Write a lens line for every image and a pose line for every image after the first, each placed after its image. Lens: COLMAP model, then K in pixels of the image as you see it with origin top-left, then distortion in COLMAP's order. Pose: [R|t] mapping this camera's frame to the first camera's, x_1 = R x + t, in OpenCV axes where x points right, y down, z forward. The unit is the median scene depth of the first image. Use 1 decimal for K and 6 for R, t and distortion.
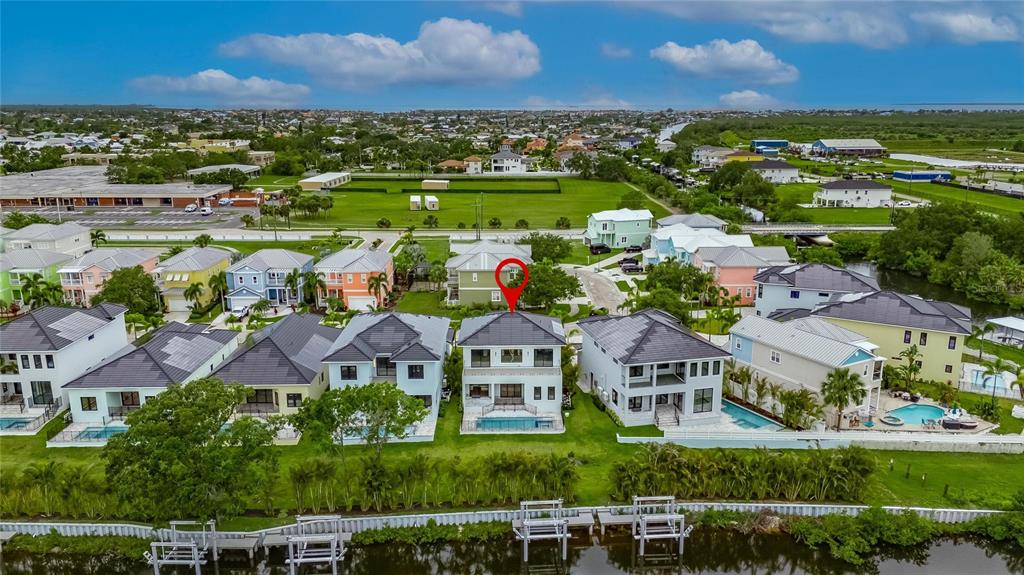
lens RADIAL K [[751.8, 0, 516.3], [0, 751.8, 287.6], [0, 0, 1]] dist [0.083116, -0.076225]
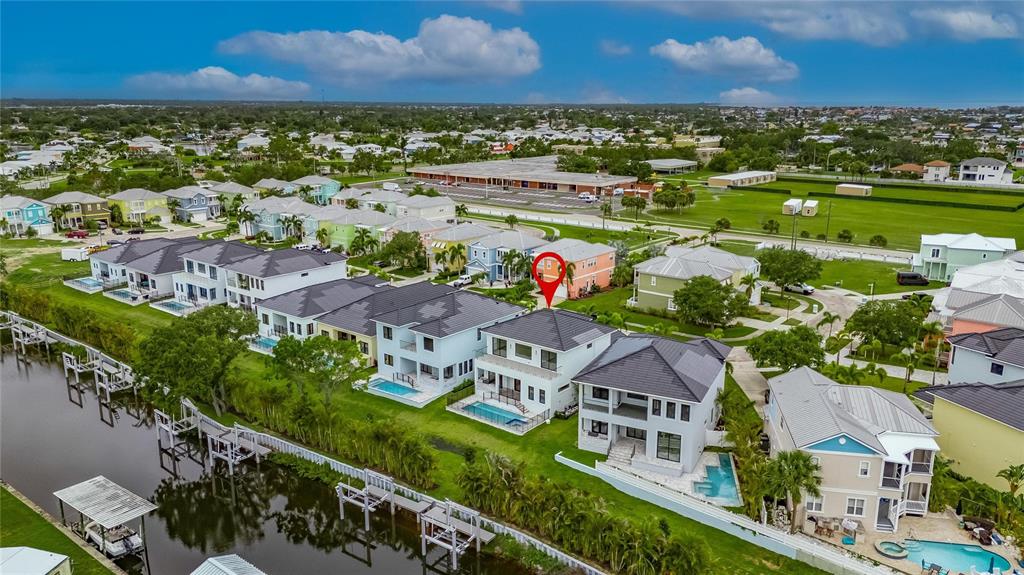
lens RADIAL K [[752.4, 0, 512.0], [0, 752.4, 287.5], [0, 0, 1]] dist [0.077132, -0.075903]
pose [[0.765633, 0.154785, -0.624378, 0.632747], [-0.152958, 0.986587, 0.057014, -0.050873], [0.624828, 0.051852, 0.779039, 0.220916]]
